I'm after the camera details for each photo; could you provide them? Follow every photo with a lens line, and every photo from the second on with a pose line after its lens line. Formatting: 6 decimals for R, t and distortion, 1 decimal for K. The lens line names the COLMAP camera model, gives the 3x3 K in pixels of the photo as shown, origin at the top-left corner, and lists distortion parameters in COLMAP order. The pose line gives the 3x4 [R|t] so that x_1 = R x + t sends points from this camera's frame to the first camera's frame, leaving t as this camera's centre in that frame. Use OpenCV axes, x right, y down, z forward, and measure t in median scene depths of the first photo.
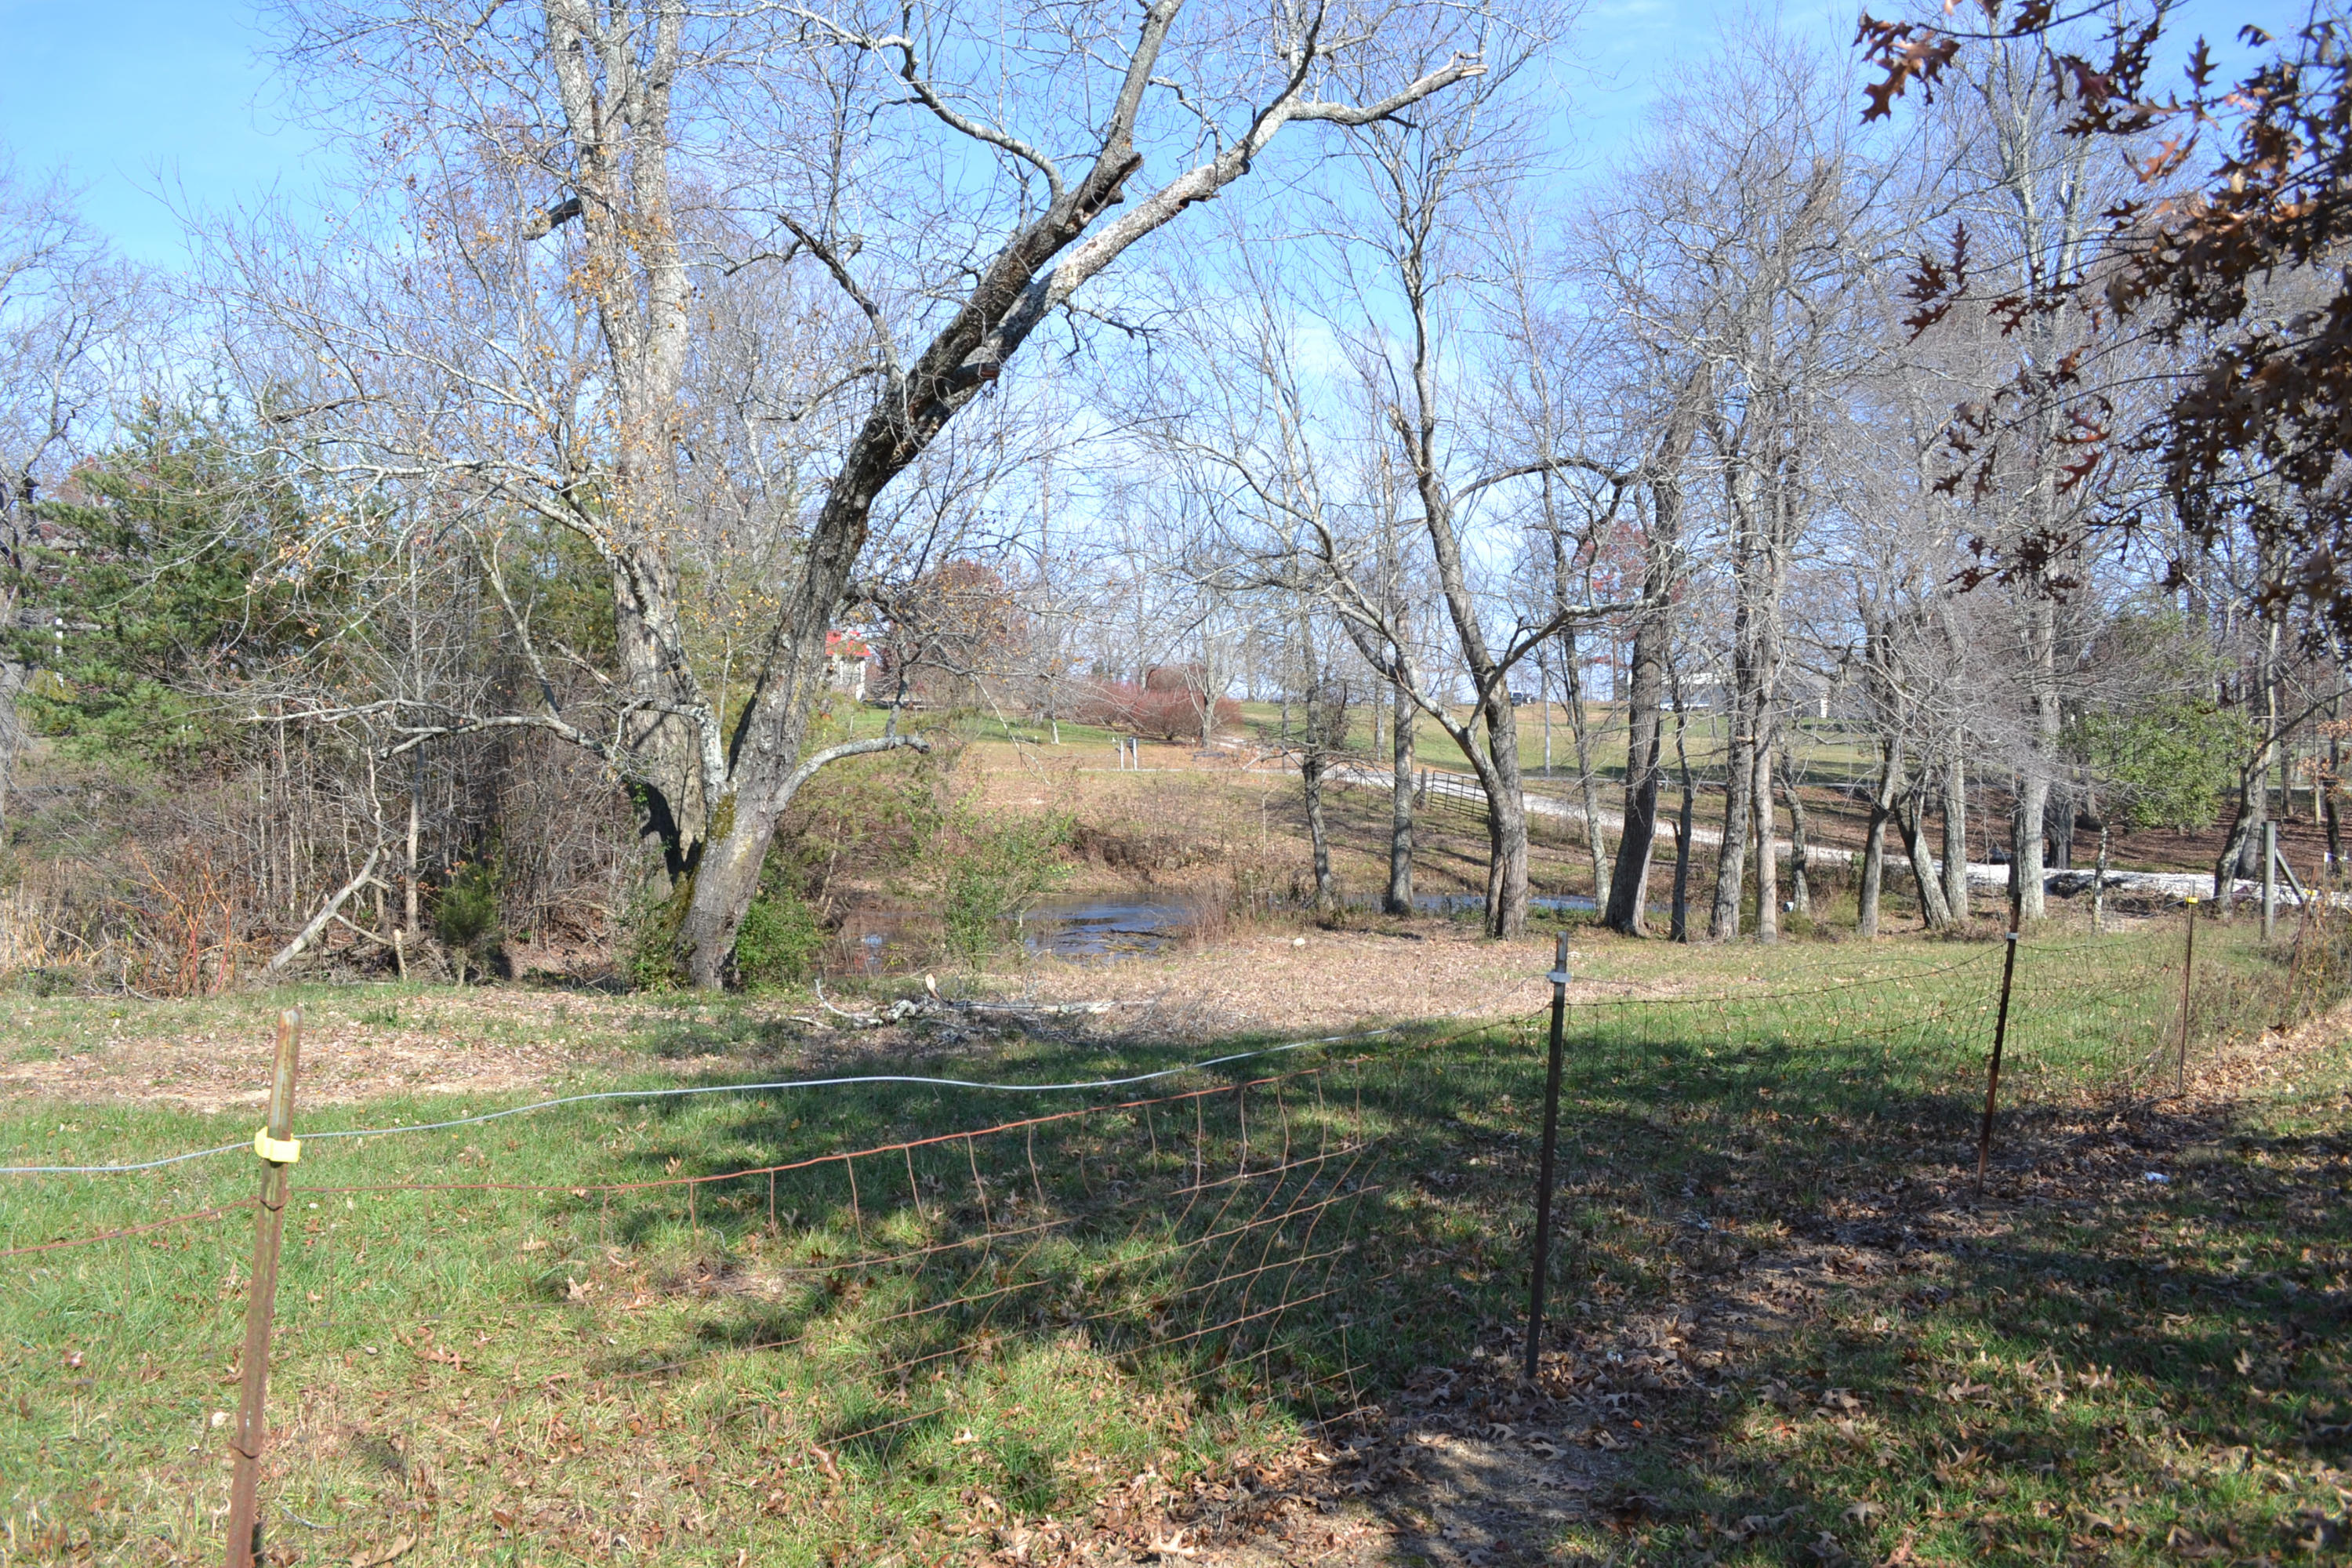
lens RADIAL K [[1899.7, 0, 1135.4], [0, 1899.7, 784.2], [0, 0, 1]] dist [-0.080451, 0.016133]
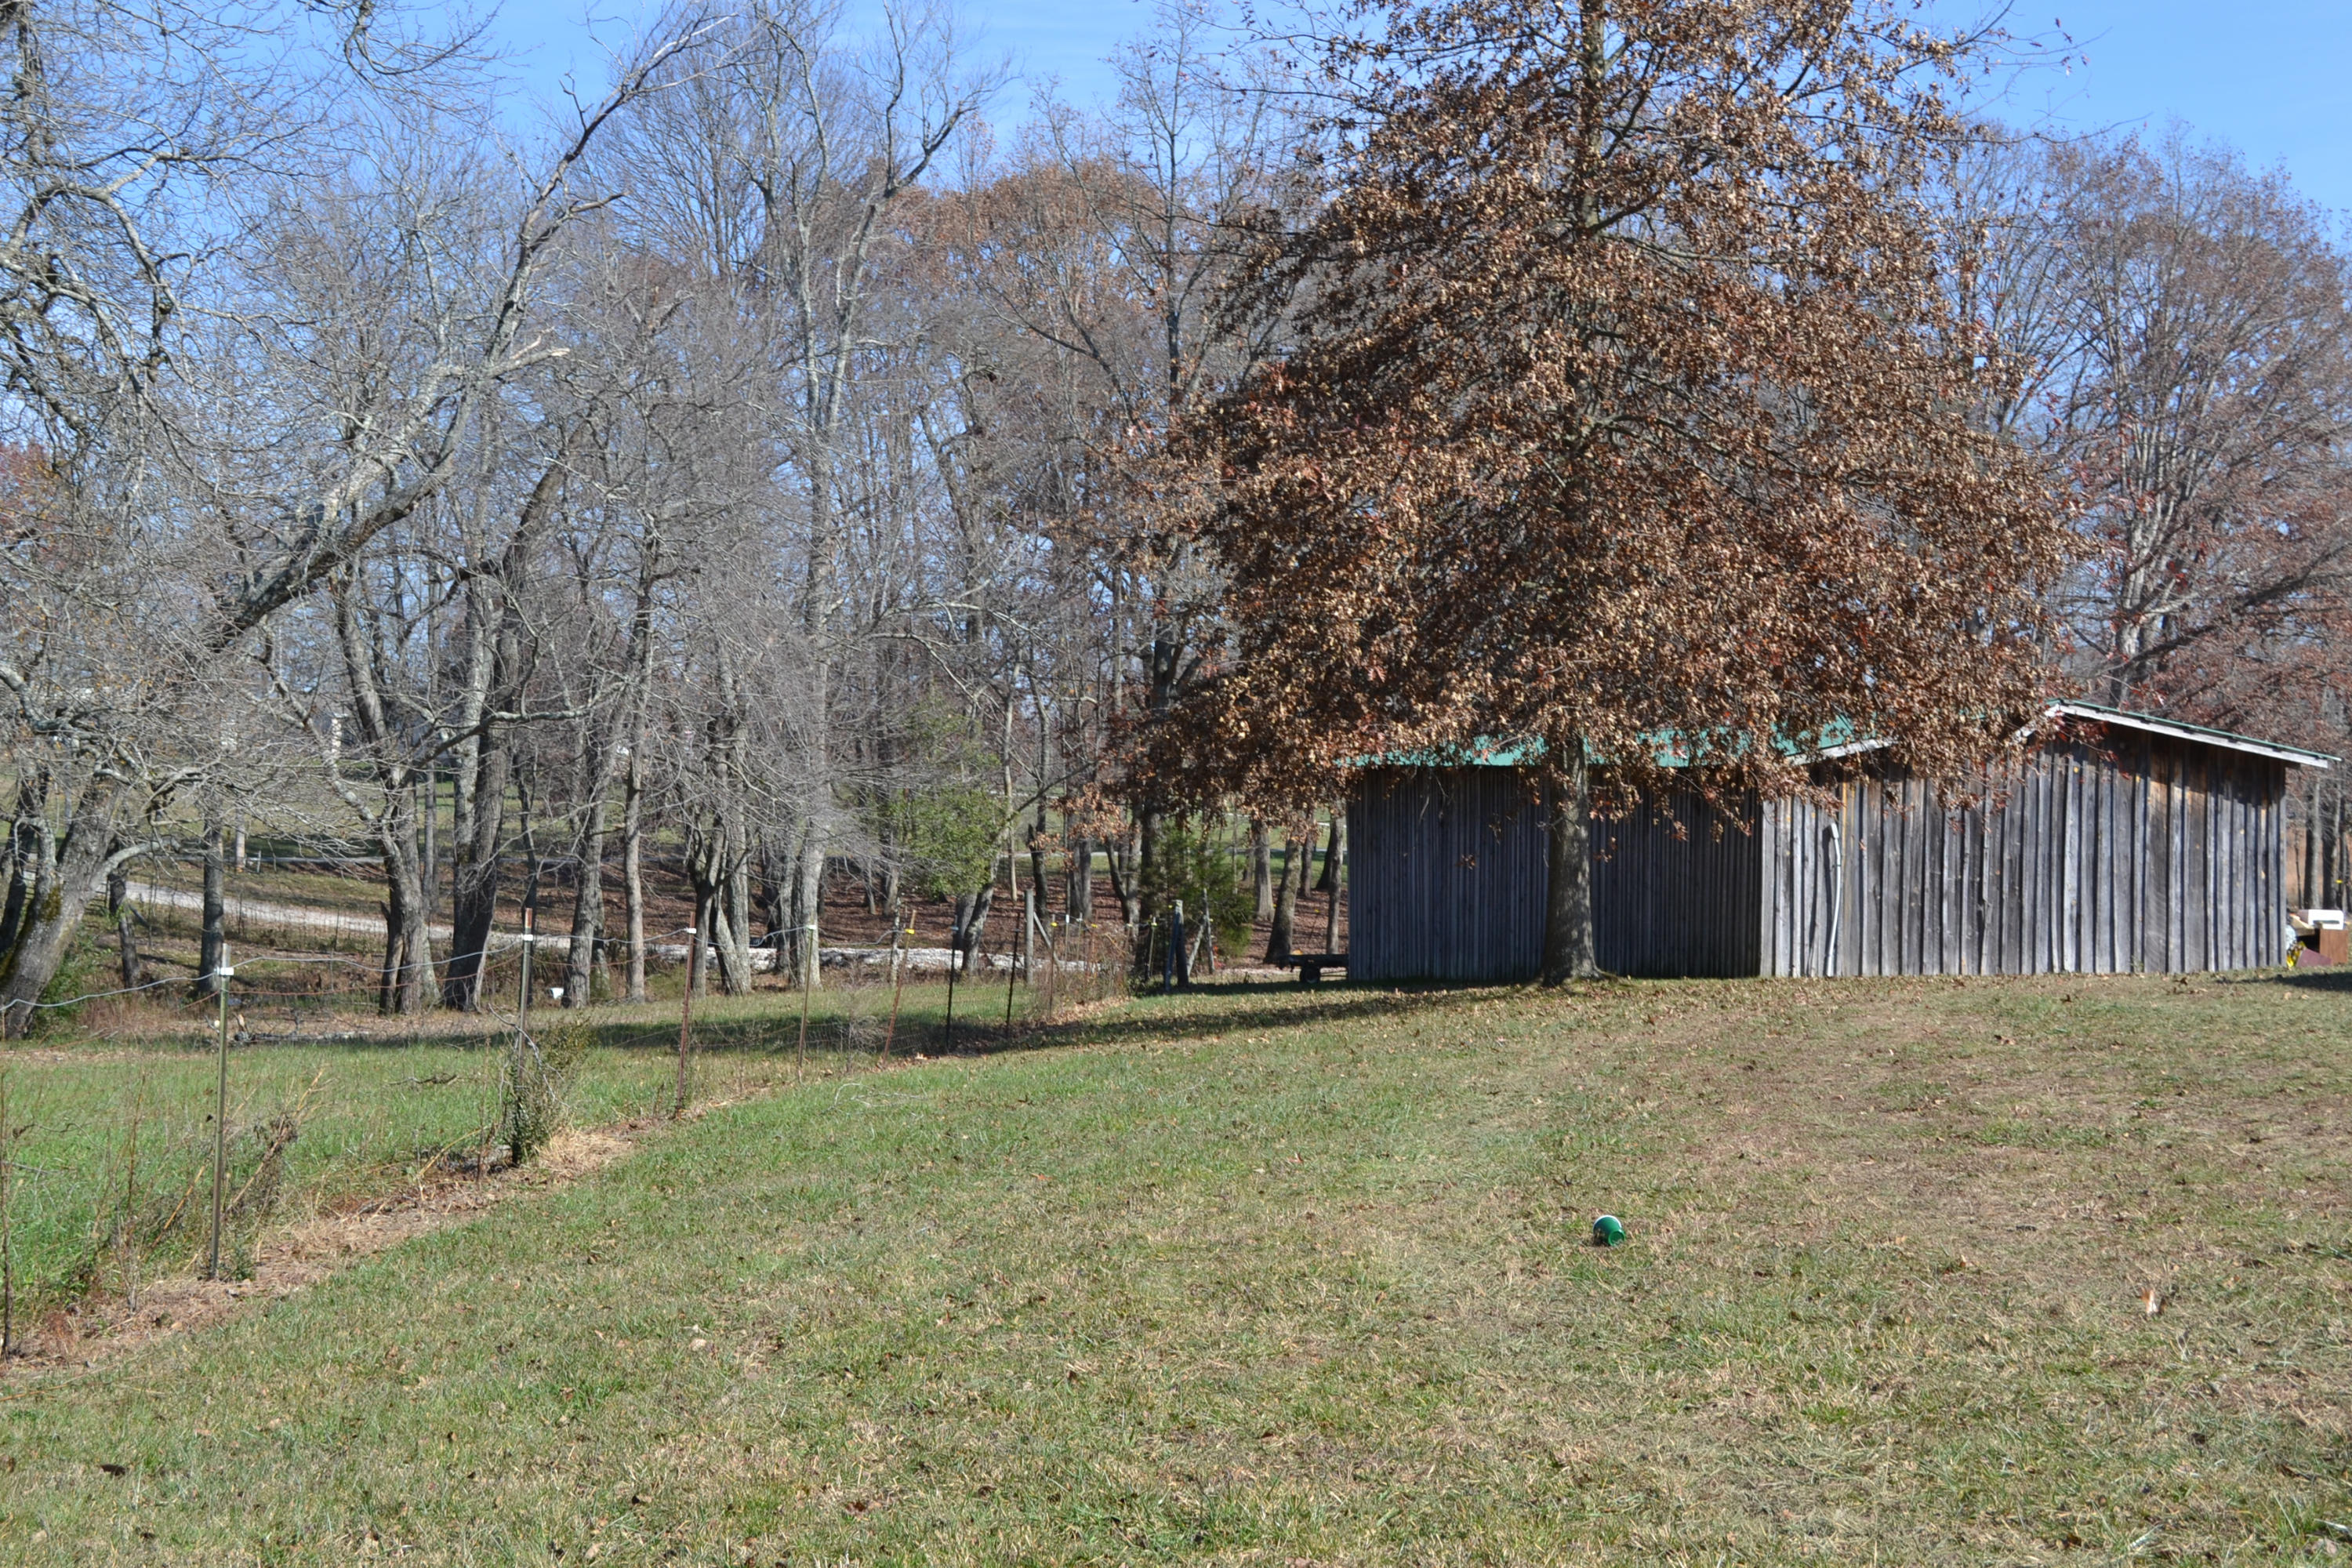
lens RADIAL K [[3380.6, 0, 1176.0], [0, 3380.6, 784.0], [0, 0, 1]] dist [0.004899, -0.040808]
pose [[0.812404, -0.001183, 0.583094, -0.510393], [0.016477, 0.999645, -0.020929, -0.000777], [-0.582863, 0.026610, 0.812135, -0.735223]]
